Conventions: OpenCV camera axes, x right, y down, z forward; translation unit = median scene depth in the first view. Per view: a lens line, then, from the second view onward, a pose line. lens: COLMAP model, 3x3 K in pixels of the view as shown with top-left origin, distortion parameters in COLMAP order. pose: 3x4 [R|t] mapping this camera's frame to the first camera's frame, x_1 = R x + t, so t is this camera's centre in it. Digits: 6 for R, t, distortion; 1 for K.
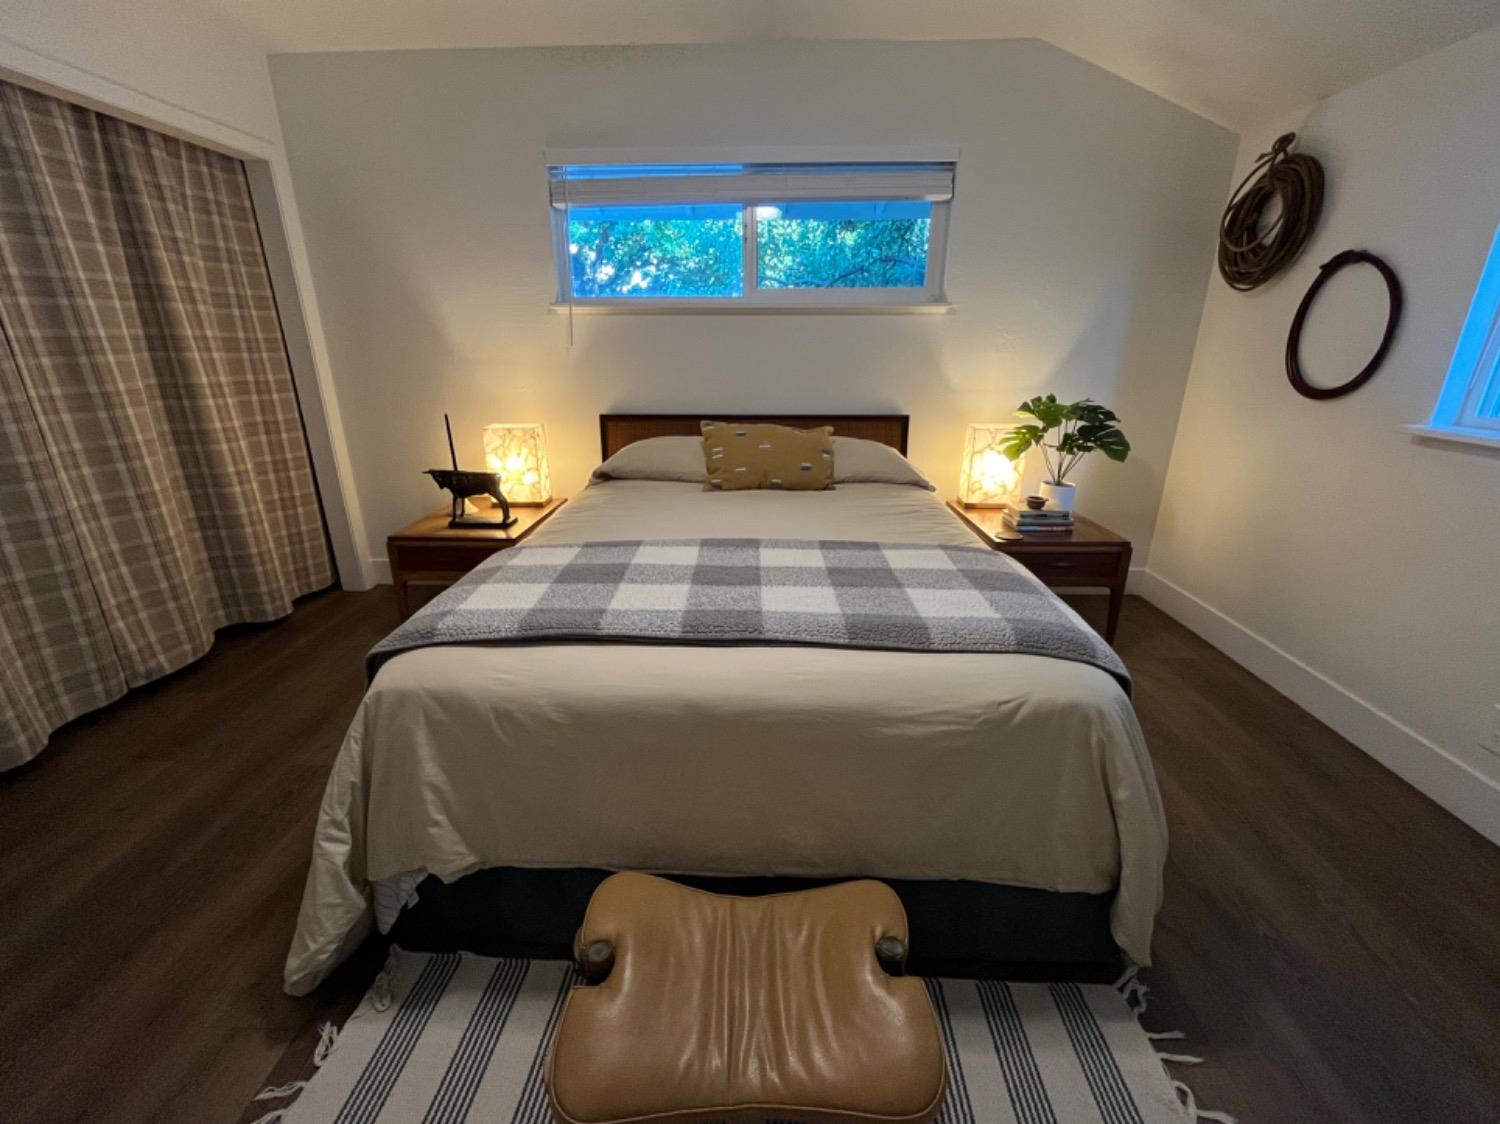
lens RADIAL K [[615.8, 0, 750.0], [0, 615.8, 562.0], [0, 0, 1]] dist [0.000503, 0.000161]
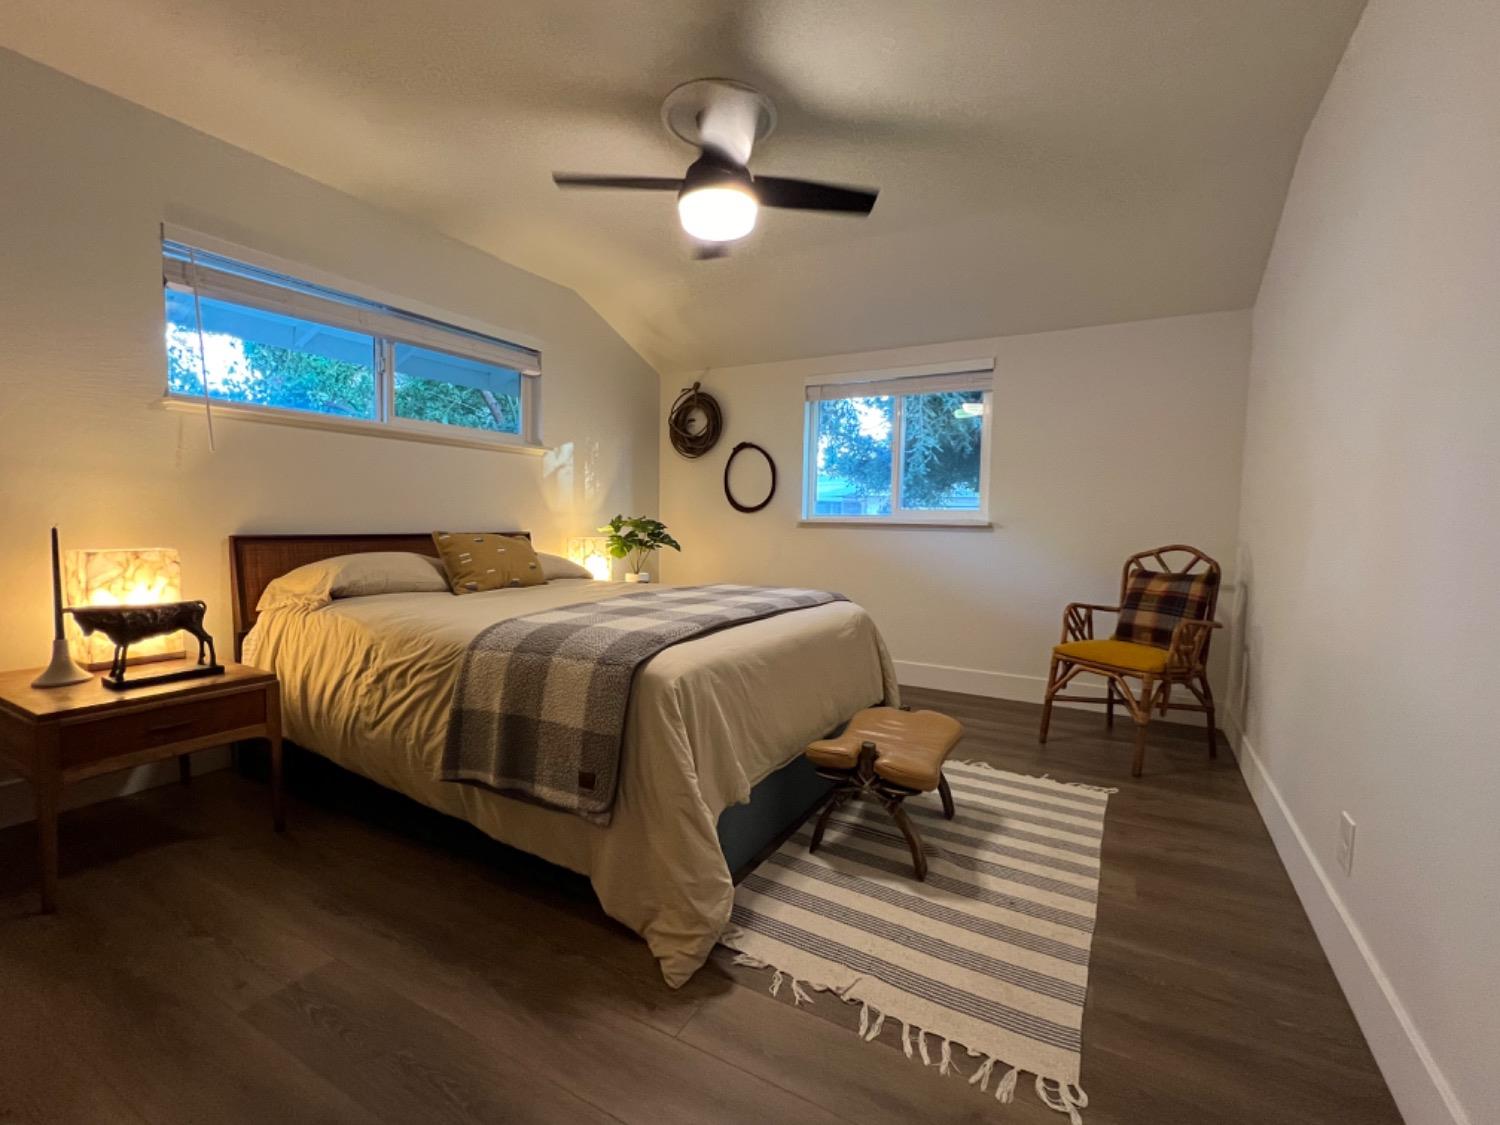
lens RADIAL K [[665.6, 0, 748.1], [0, 665.6, 567.8], [0, 0, 1]] dist [0.000039, -0.000531]
pose [[0.455584, -0.057572, 0.888329, -0.837049], [0.287359, 0.953995, -0.085545, 0.072818], [-0.842537, 0.294243, 0.451168, 0.091082]]
